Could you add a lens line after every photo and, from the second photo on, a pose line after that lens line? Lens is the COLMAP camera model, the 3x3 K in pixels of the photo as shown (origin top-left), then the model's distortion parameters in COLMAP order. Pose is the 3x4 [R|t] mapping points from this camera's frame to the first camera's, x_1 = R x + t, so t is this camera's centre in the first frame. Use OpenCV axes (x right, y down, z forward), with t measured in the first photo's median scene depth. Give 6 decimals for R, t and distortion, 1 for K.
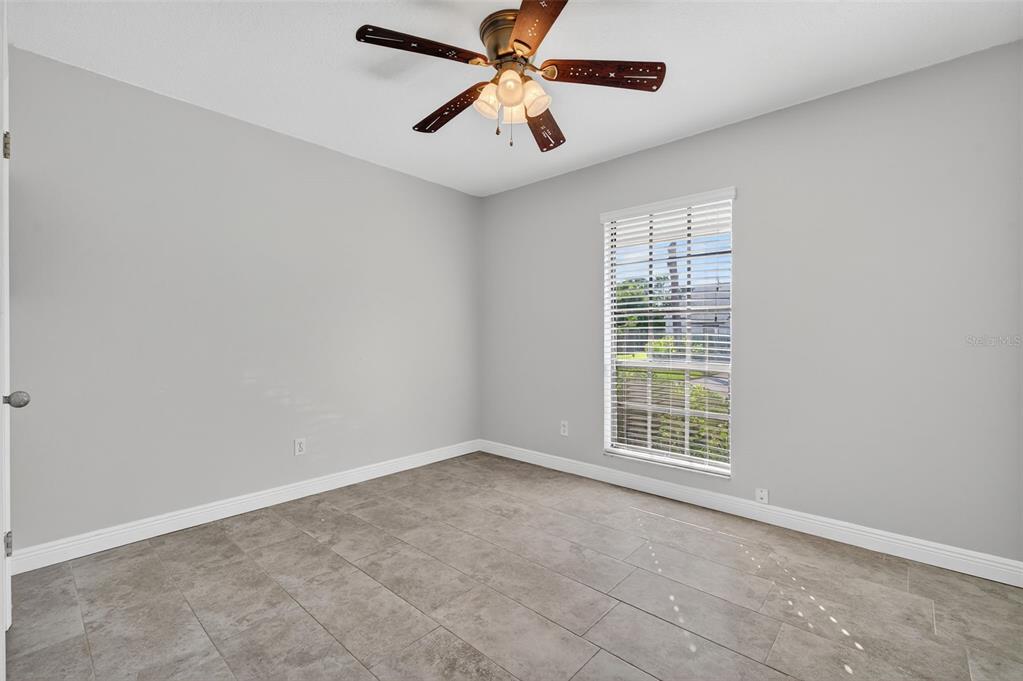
lens RADIAL K [[450.0, 0, 511.6], [0, 450.0, 337.7], [0, 0, 1]] dist [0.009440, -0.000543]
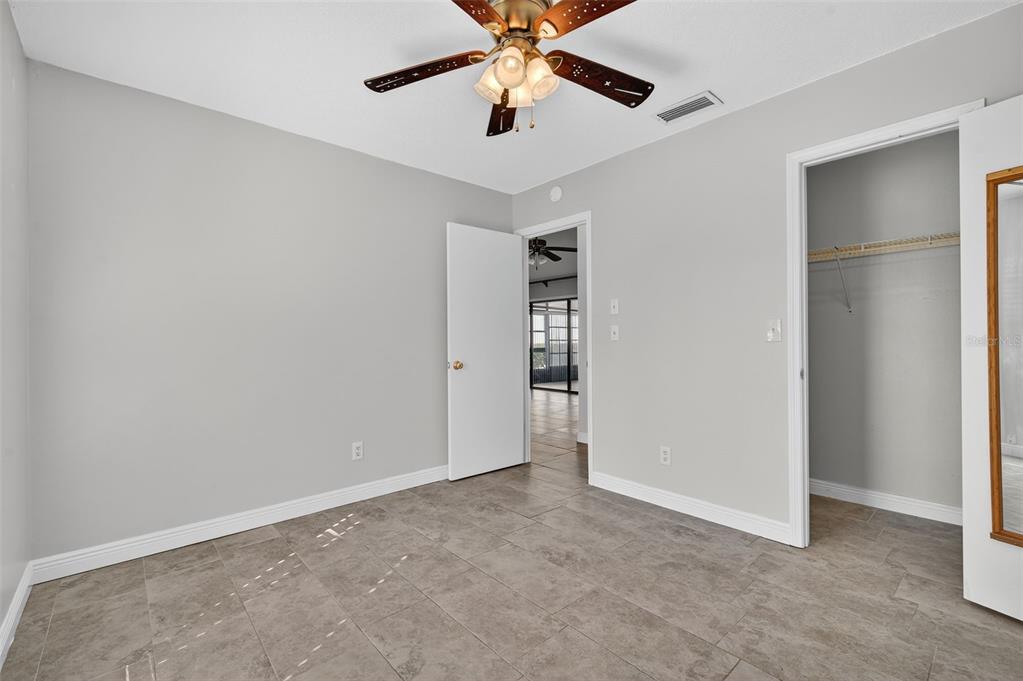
lens RADIAL K [[450.0, 0, 511.1], [0, 450.0, 340.3], [0, 0, 1]] dist [0.009440, -0.000543]
pose [[-0.993372, 0.006102, 0.114778, -0.094930], [0.006293, 0.999979, 0.001306, -0.007726], [-0.114767, 0.002020, -0.993390, 2.005350]]
